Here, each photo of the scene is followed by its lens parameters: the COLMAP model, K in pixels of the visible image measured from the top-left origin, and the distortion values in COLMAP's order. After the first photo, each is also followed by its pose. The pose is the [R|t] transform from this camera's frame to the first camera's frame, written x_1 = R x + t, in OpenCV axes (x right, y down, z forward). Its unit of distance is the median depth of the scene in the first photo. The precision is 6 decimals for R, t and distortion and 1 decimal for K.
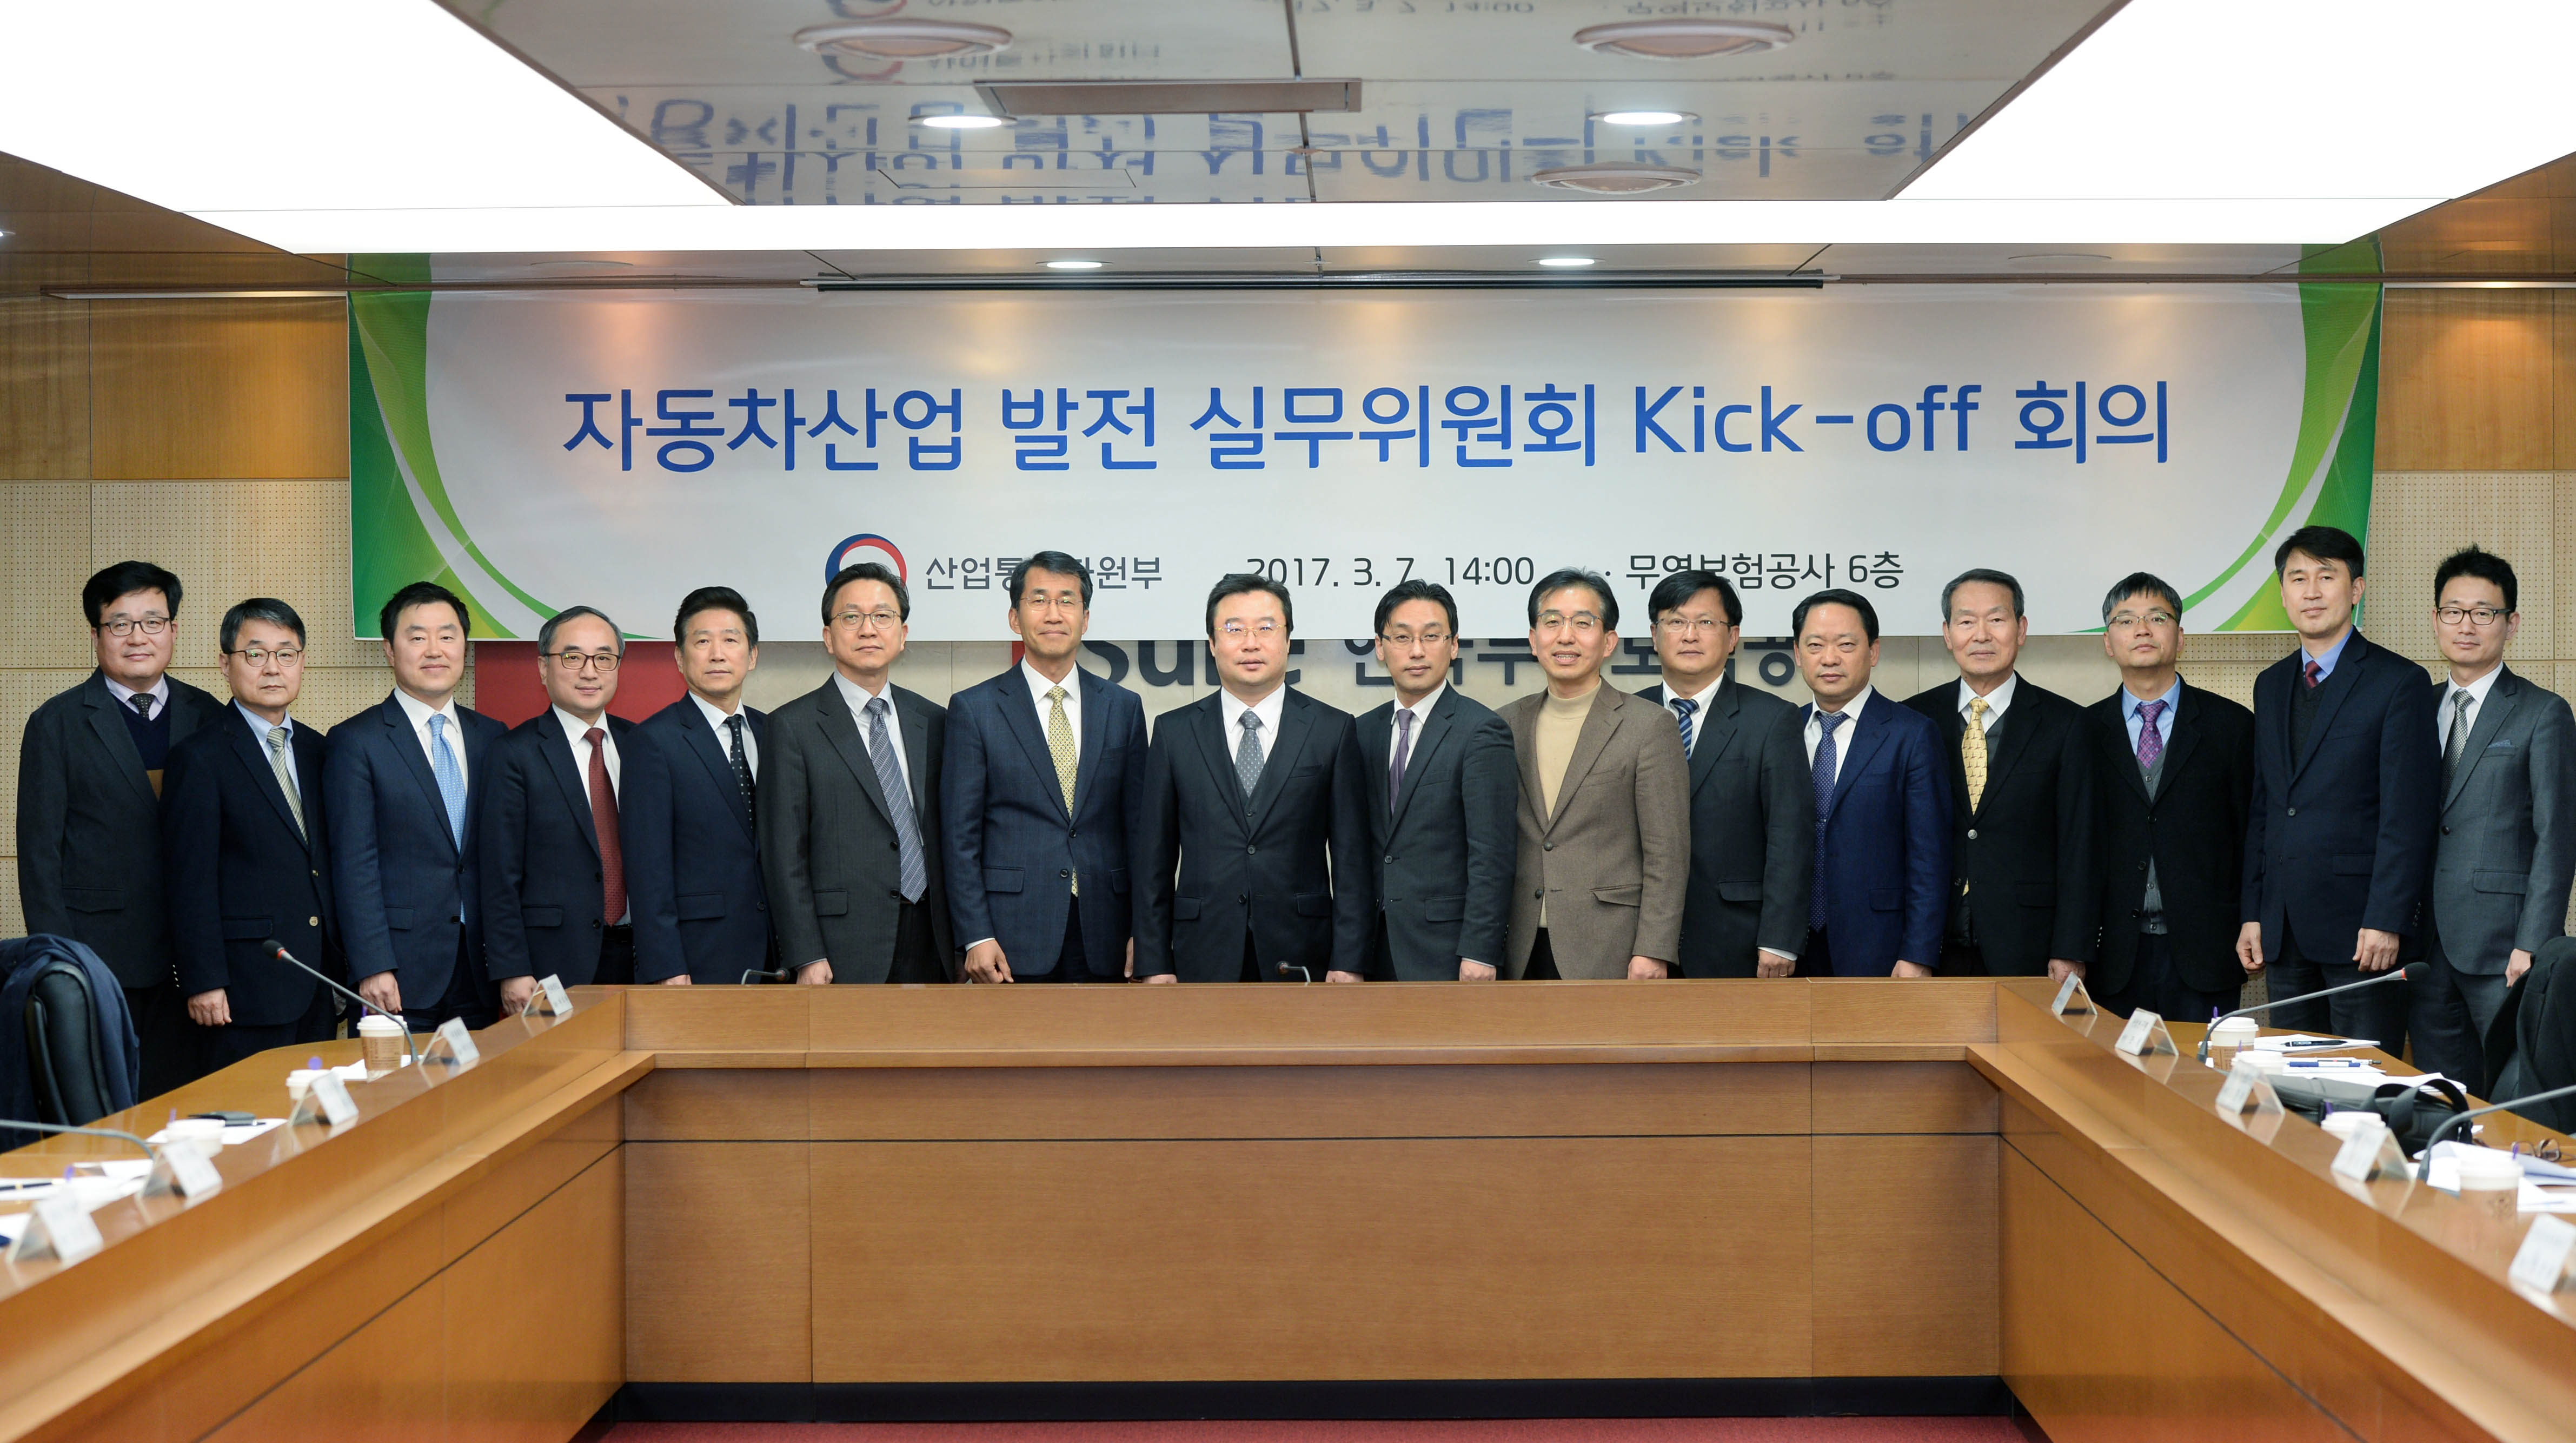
lens RADIAL K [[5203.3, 0, 1288.0], [0, 5203.3, 717.9], [0, 0, 1]] dist [-0.035662, 0.000000]
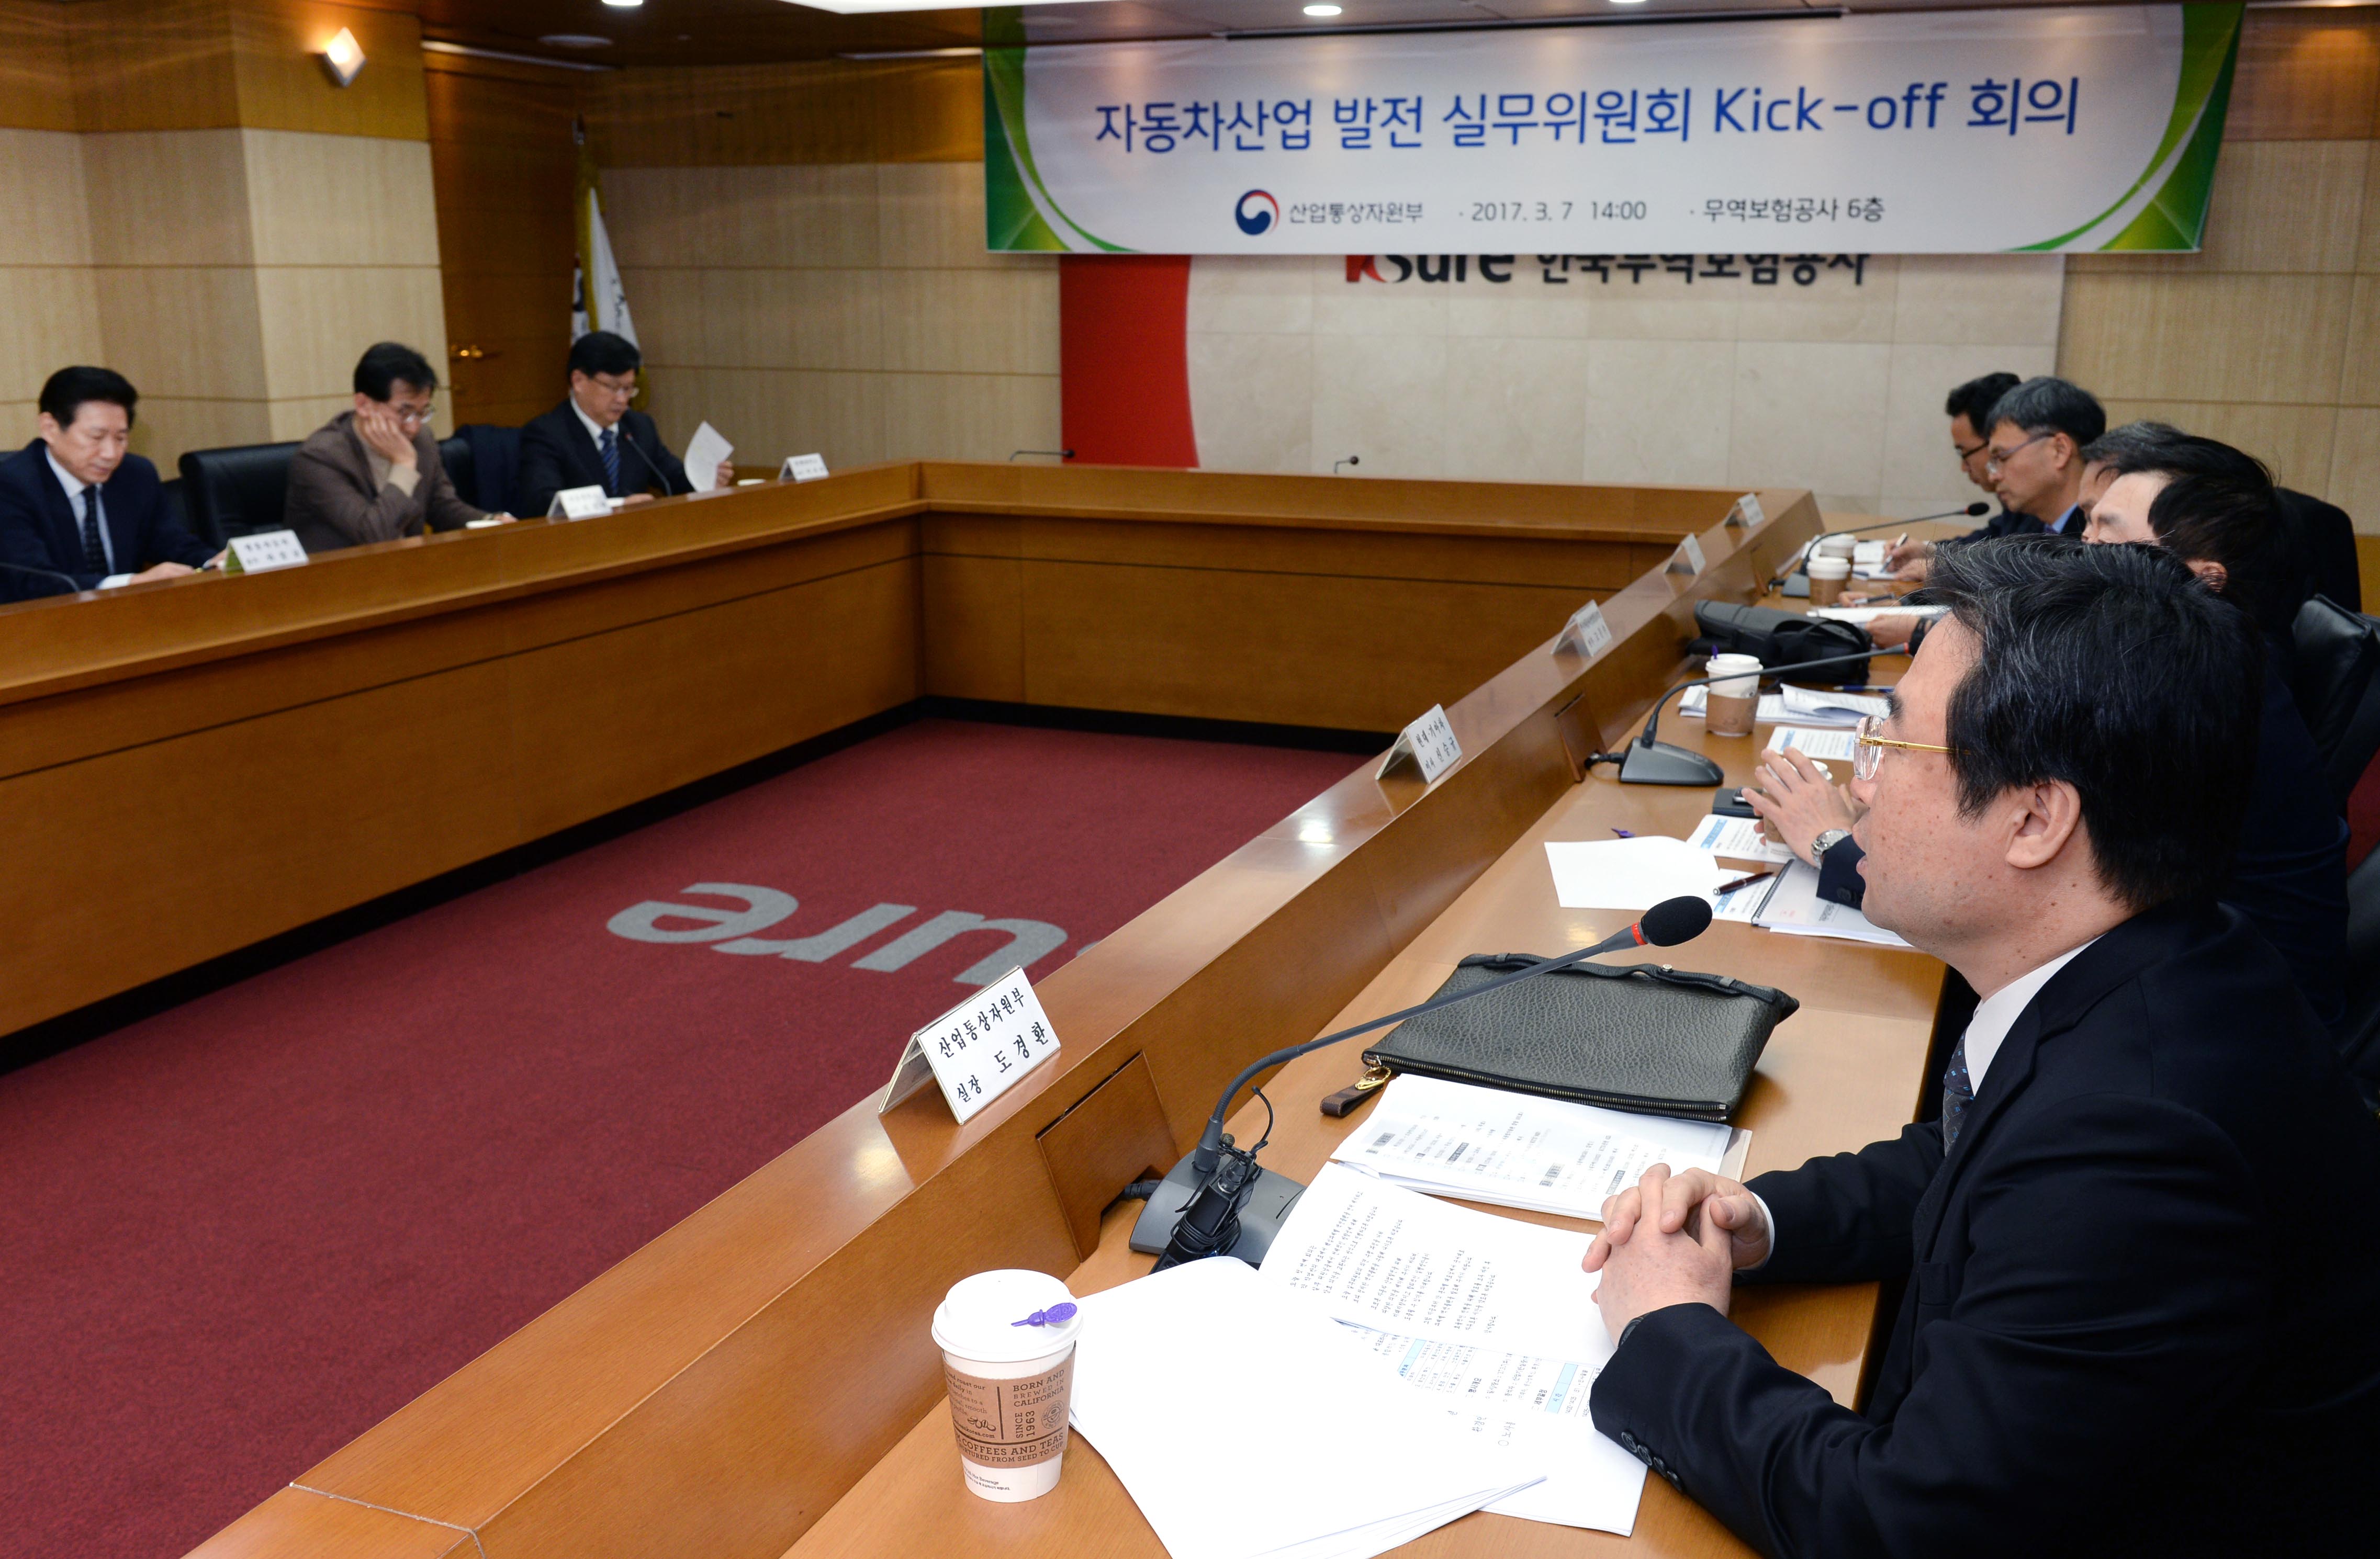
lens RADIAL K [[2207.4, 0, 1183.9], [0, 2207.4, 786.7], [0, 0, 1]] dist [-0.009067, 0.000000]
pose [[0.937570, 0.085197, -0.337200, 0.157365], [-0.012176, 0.976979, 0.212988, 0.002212], [0.347583, -0.195585, 0.917024, 0.293287]]
